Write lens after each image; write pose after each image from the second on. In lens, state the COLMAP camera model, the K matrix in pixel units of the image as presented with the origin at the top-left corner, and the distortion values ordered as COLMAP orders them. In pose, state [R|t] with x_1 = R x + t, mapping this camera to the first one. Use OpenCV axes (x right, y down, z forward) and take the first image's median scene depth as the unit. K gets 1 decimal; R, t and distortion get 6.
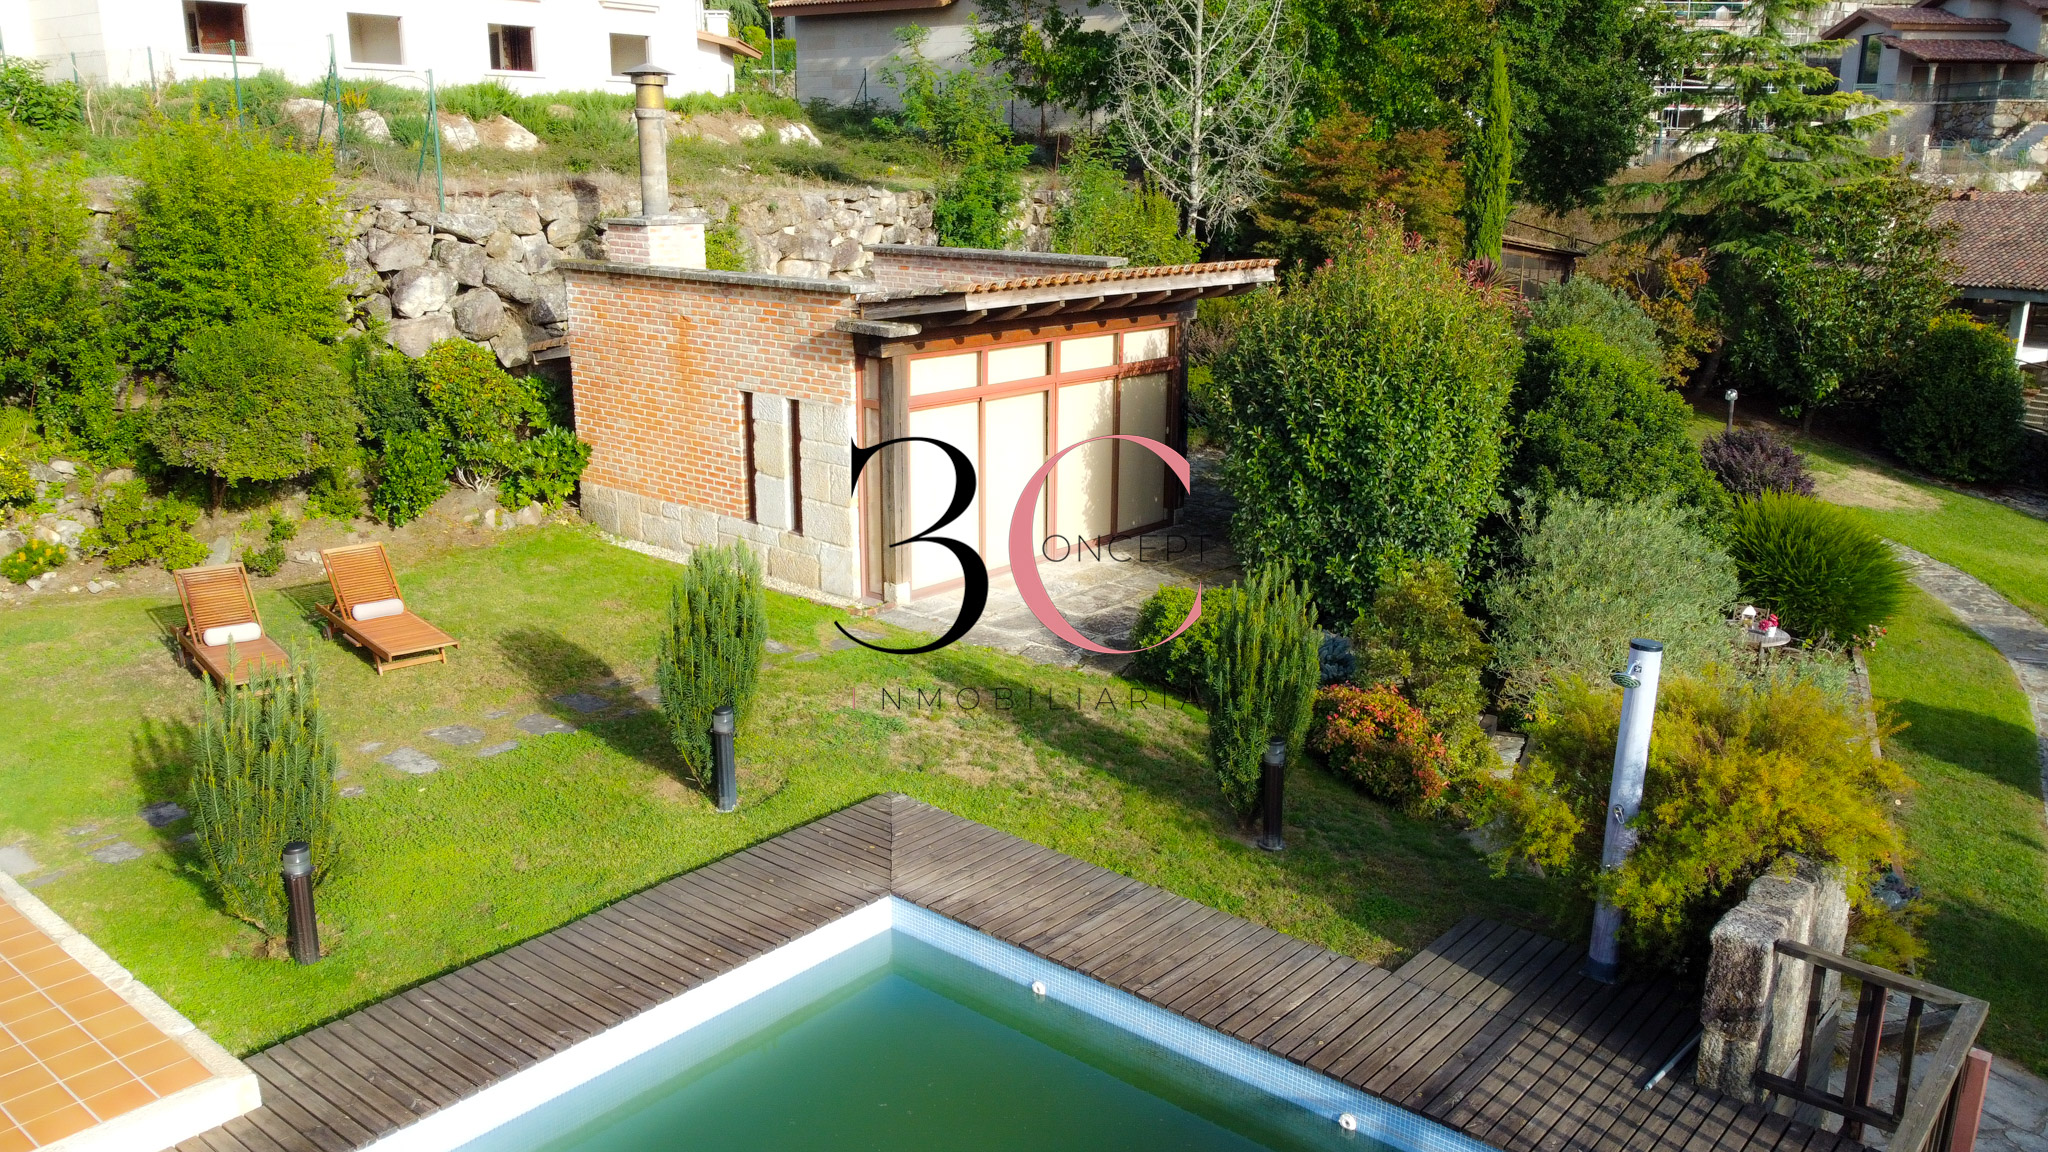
lens RADIAL K [[1556.5, 0, 1021.1], [0, 1556.5, 568.1], [0, 0, 1]] dist [-0.005626, 0.002613]
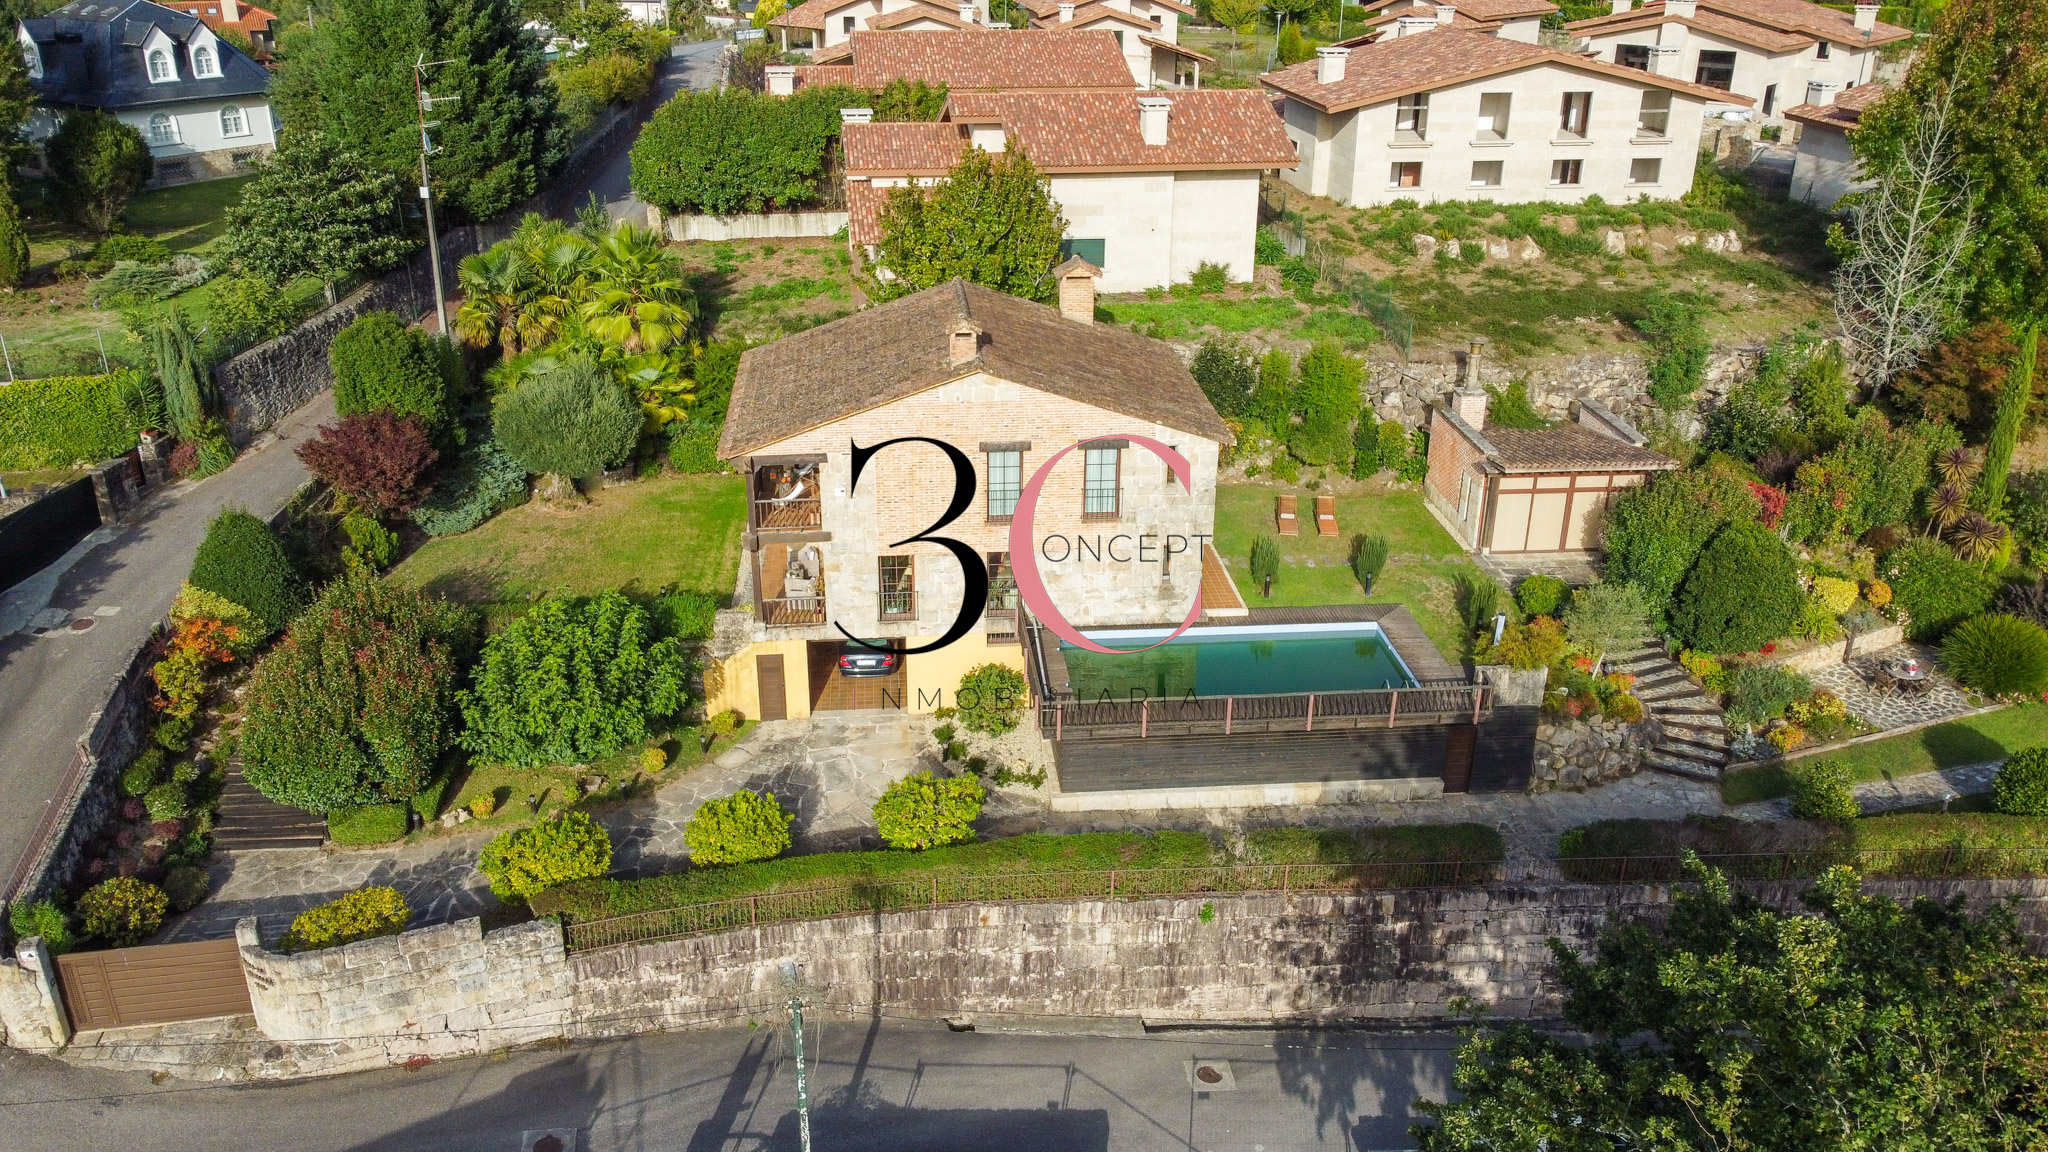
lens RADIAL K [[1556.5, 0, 1028.6], [0, 1556.5, 567.5], [0, 0, 1]] dist [-0.005626, 0.002613]
pose [[0.715758, 0.278835, -0.640267, 1.170421], [-0.181157, 0.959580, 0.215379, -0.421232], [0.674443, -0.038170, 0.737340, -1.730854]]
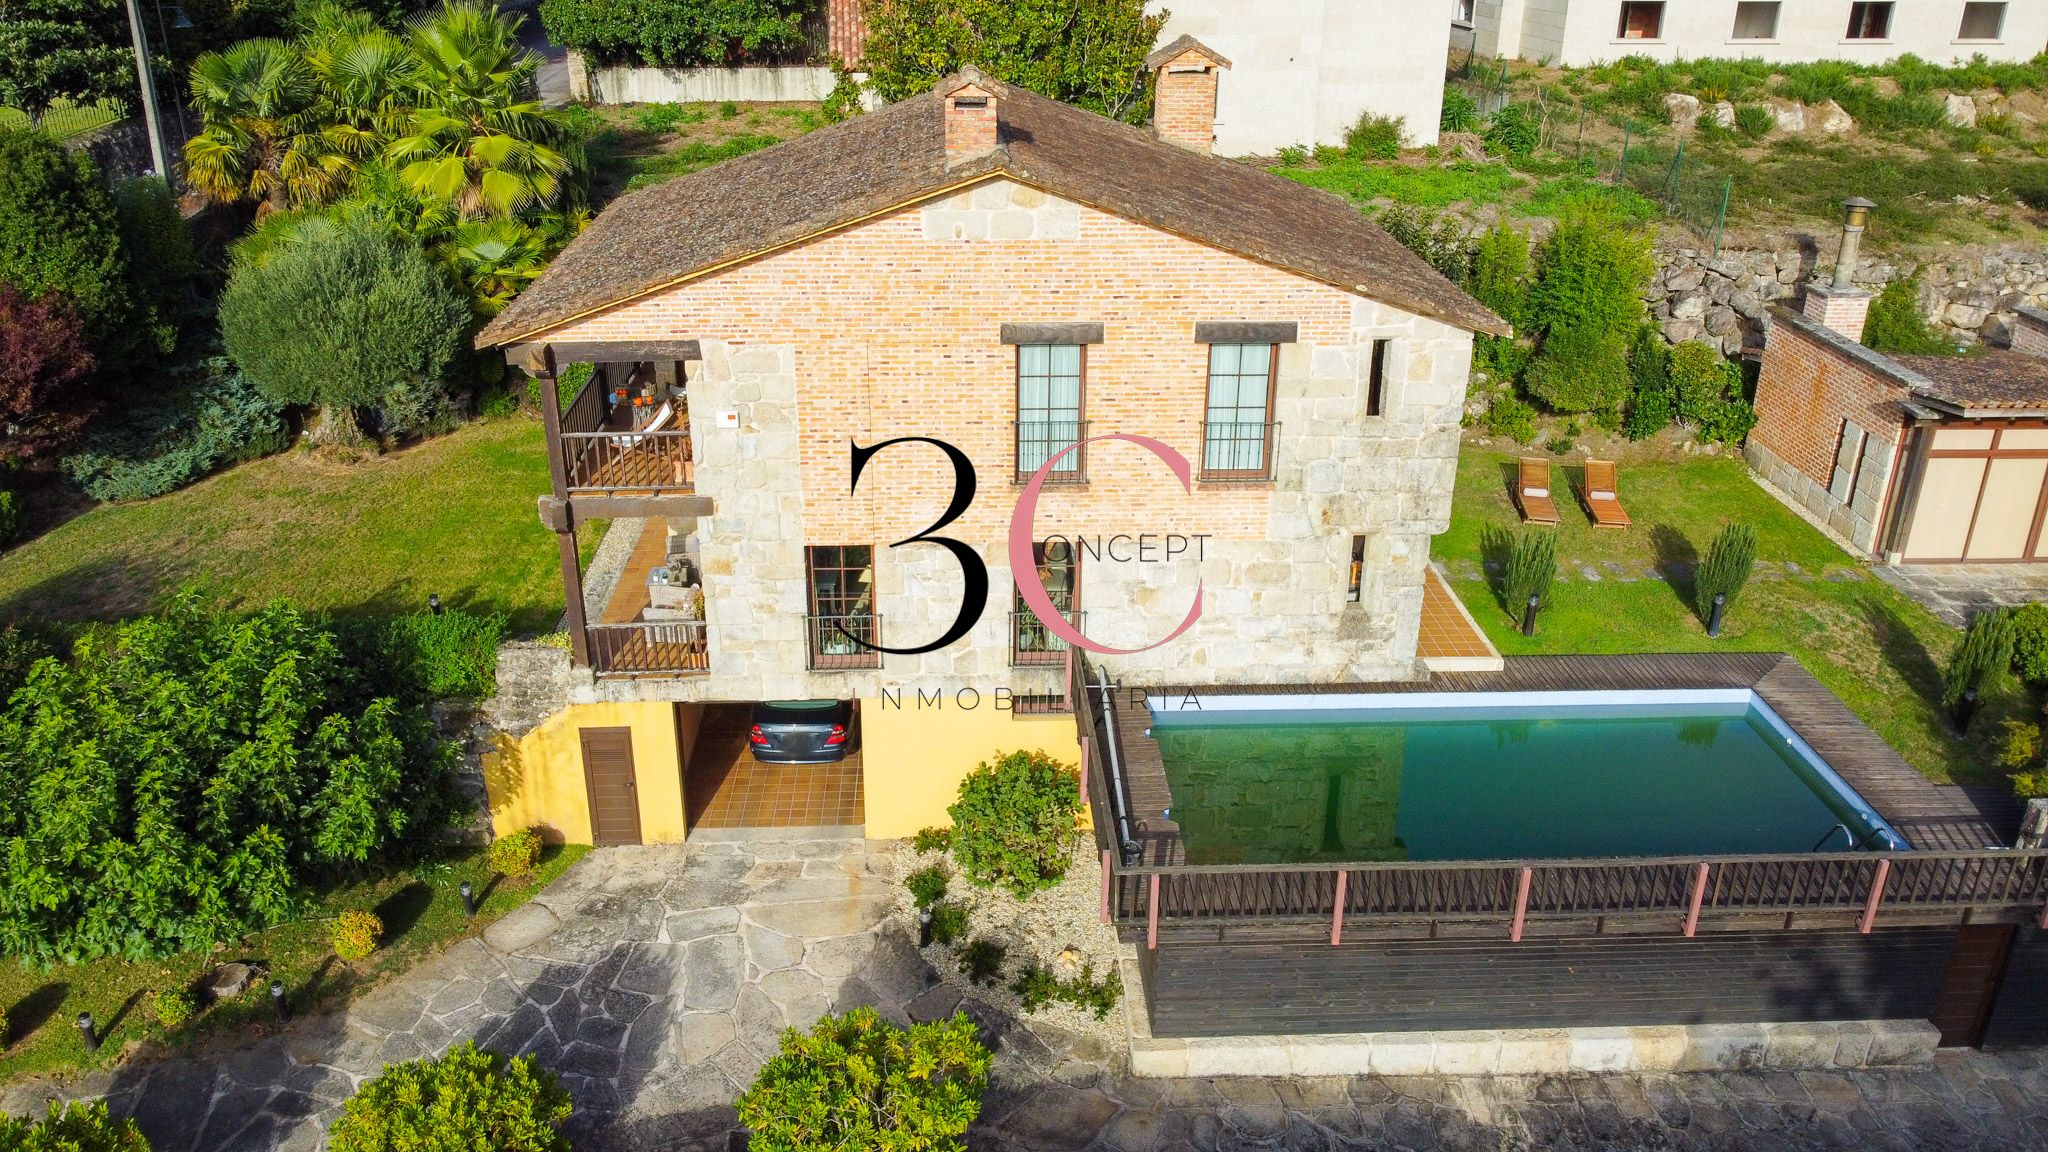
lens RADIAL K [[1556.5, 0, 1024.7], [0, 1556.5, 566.5], [0, 0, 1]] dist [-0.005626, 0.002613]
pose [[0.682401, 0.292144, -0.670061, 0.400485], [-0.189910, 0.956042, 0.223423, -0.168023], [0.705878, -0.025212, 0.707885, -0.849124]]
